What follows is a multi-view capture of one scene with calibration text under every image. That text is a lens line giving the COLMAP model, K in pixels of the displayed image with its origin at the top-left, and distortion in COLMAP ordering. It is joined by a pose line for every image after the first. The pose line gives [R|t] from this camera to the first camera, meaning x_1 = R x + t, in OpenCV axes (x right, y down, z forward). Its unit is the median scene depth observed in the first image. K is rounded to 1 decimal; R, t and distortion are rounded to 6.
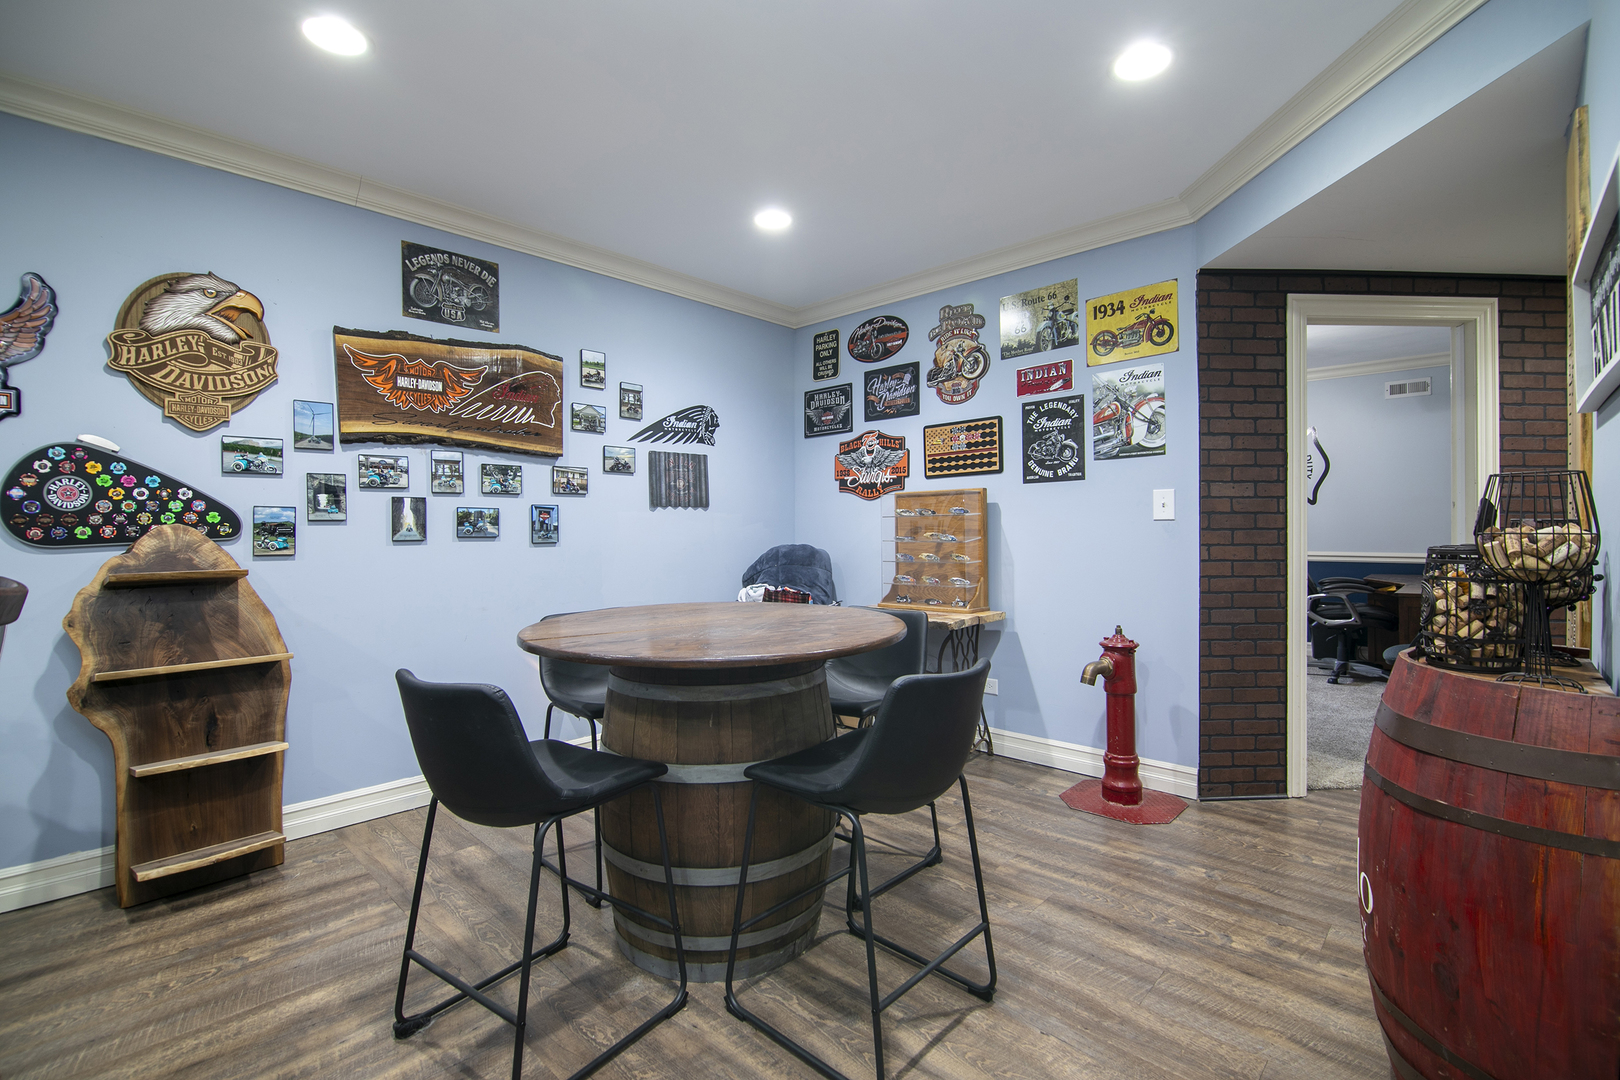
lens RADIAL K [[716.9, 0, 809.4], [0, 716.9, 532.8], [0, 0, 1]] dist [-0.002788, -0.007819]
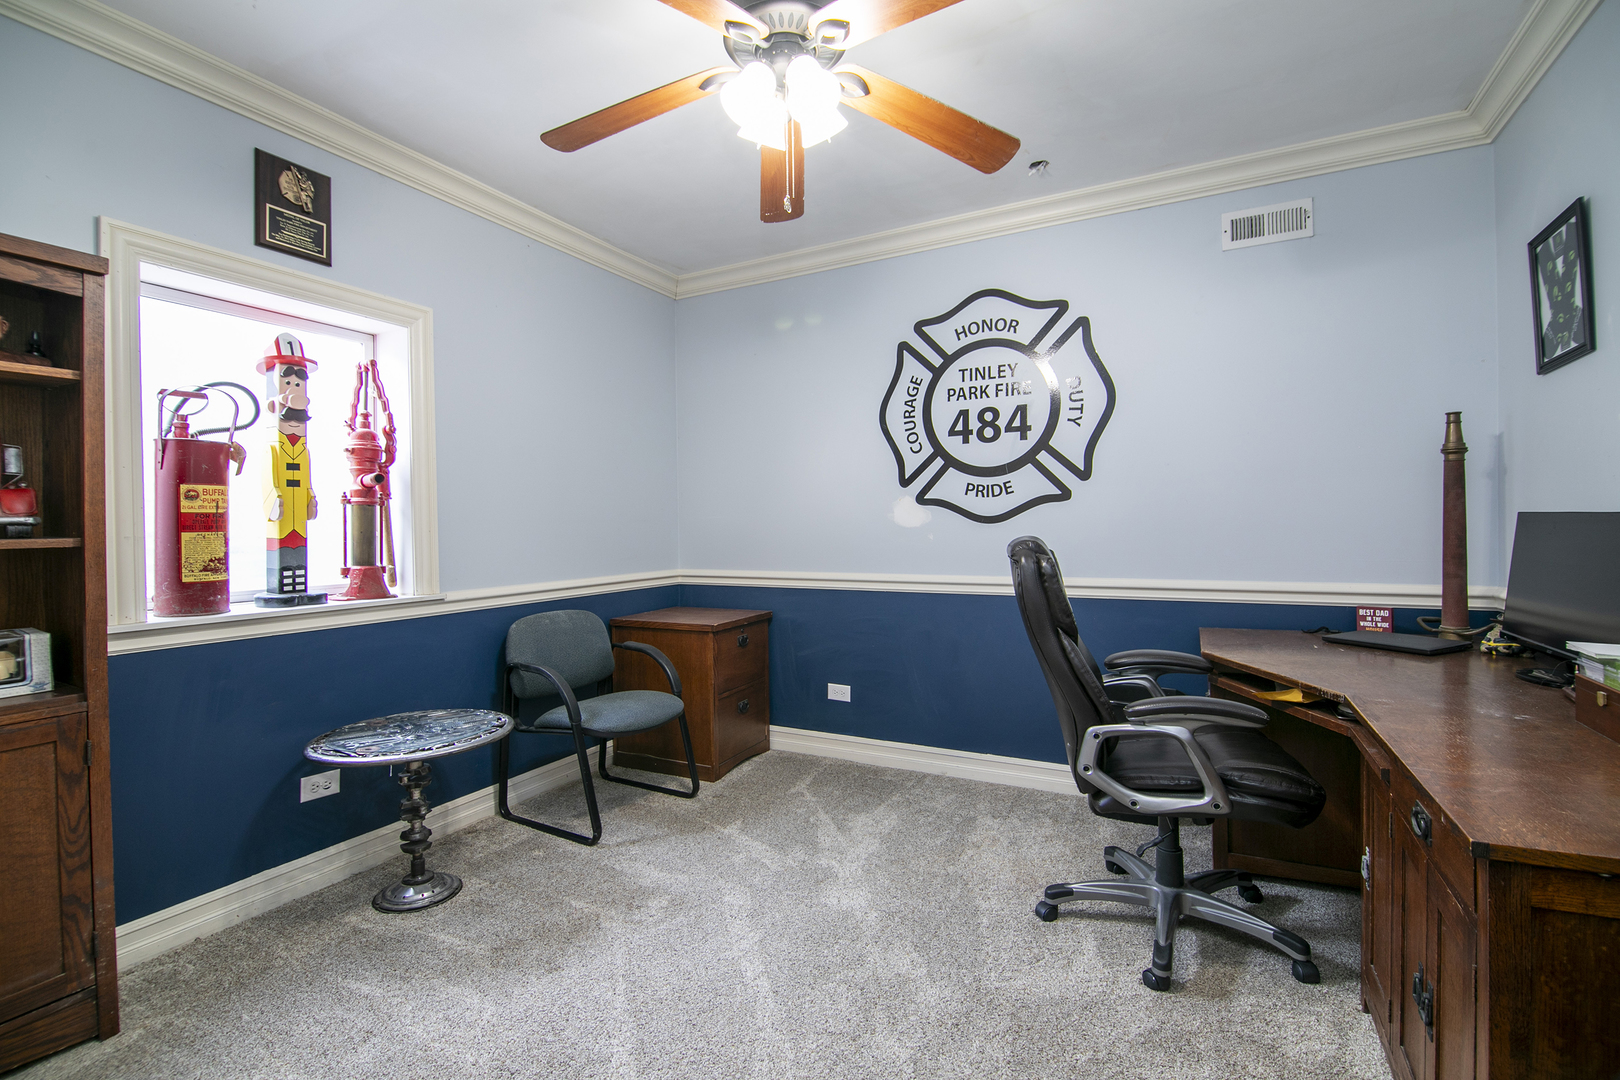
lens RADIAL K [[716.9, 0, 806.3], [0, 716.9, 535.6], [0, 0, 1]] dist [-0.002788, -0.007819]
pose [[0.961954, -0.003981, 0.273182, 0.434760], [0.004348, 0.999990, -0.000736, -0.003234], [-0.273176, 0.001896, 0.961962, 0.648686]]
